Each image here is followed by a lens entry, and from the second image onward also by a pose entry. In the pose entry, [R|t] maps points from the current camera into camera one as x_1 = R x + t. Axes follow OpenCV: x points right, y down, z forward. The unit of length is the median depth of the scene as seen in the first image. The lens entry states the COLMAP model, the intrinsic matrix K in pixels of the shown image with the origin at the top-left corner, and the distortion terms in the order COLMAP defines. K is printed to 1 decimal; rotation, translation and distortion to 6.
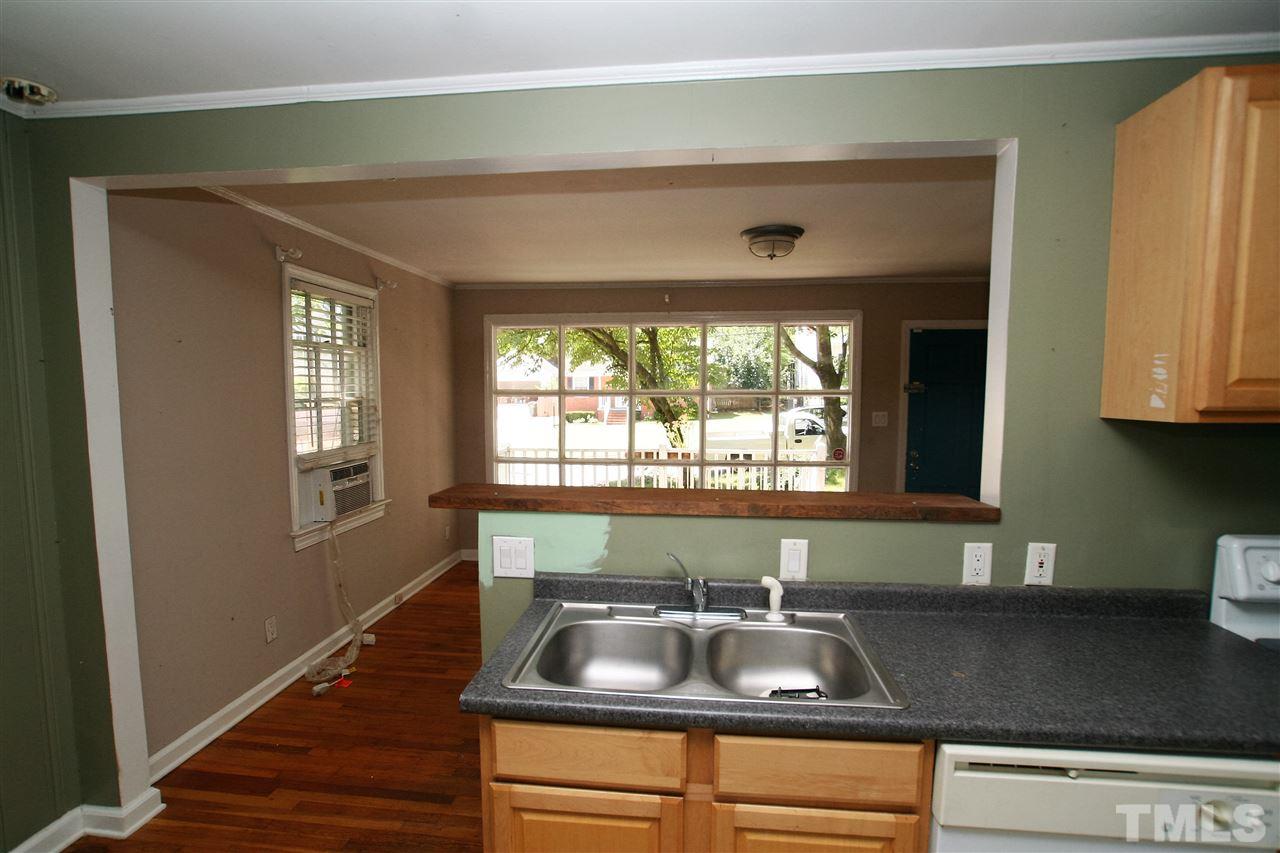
lens RADIAL K [[654.9, 0, 630.8], [0, 654.9, 445.8], [0, 0, 1]] dist [-0.077931, 0.045098]
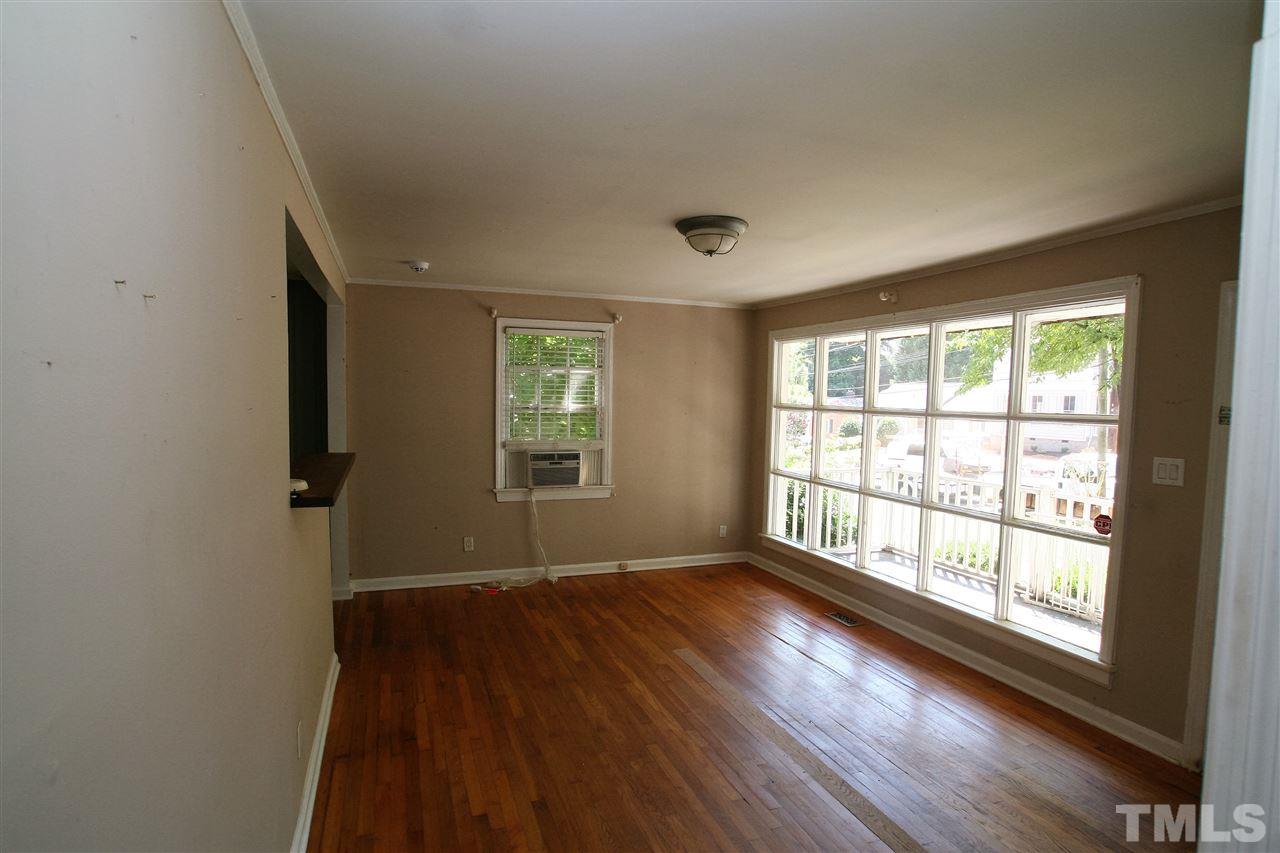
lens RADIAL K [[654.9, 0, 630.8], [0, 654.9, 445.8], [0, 0, 1]] dist [-0.077931, 0.045098]
pose [[0.455592, 0.075947, -0.886943, 0.898360], [-0.099819, 0.994429, 0.033877, -0.049276], [0.884575, 0.073100, 0.460635, 0.487432]]
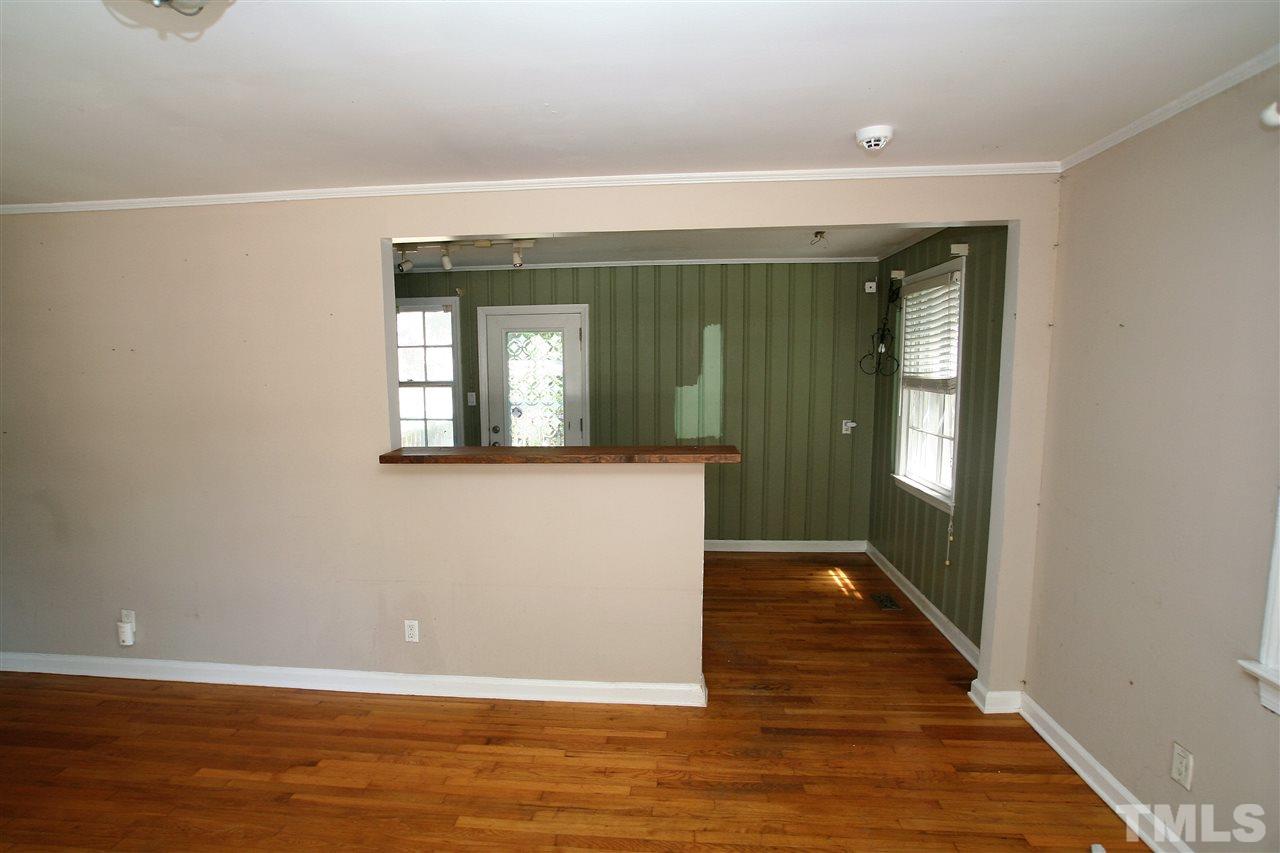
lens RADIAL K [[654.9, 0, 630.8], [0, 654.9, 445.8], [0, 0, 1]] dist [-0.077931, 0.045098]
pose [[-0.999296, 0.011278, -0.035768, -0.002914], [0.003297, 0.976438, 0.215774, -0.129493], [0.037359, 0.215505, -0.975788, 1.266838]]
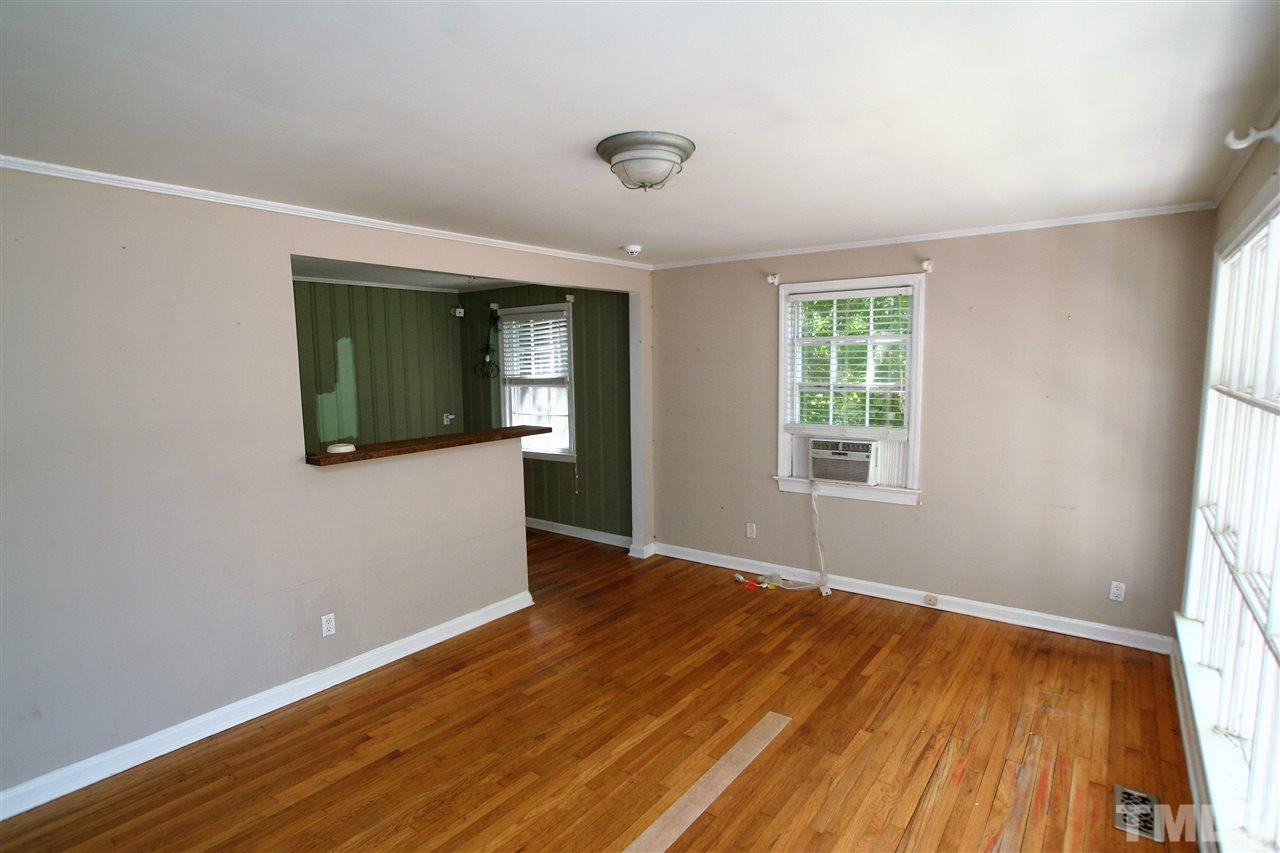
lens RADIAL K [[654.9, 0, 630.8], [0, 654.9, 445.8], [0, 0, 1]] dist [-0.077931, 0.045098]
pose [[-0.509236, 0.117330, -0.852592, 0.749278], [-0.064396, 0.982692, 0.173696, -0.139761], [0.858214, 0.143356, -0.492866, 1.250883]]
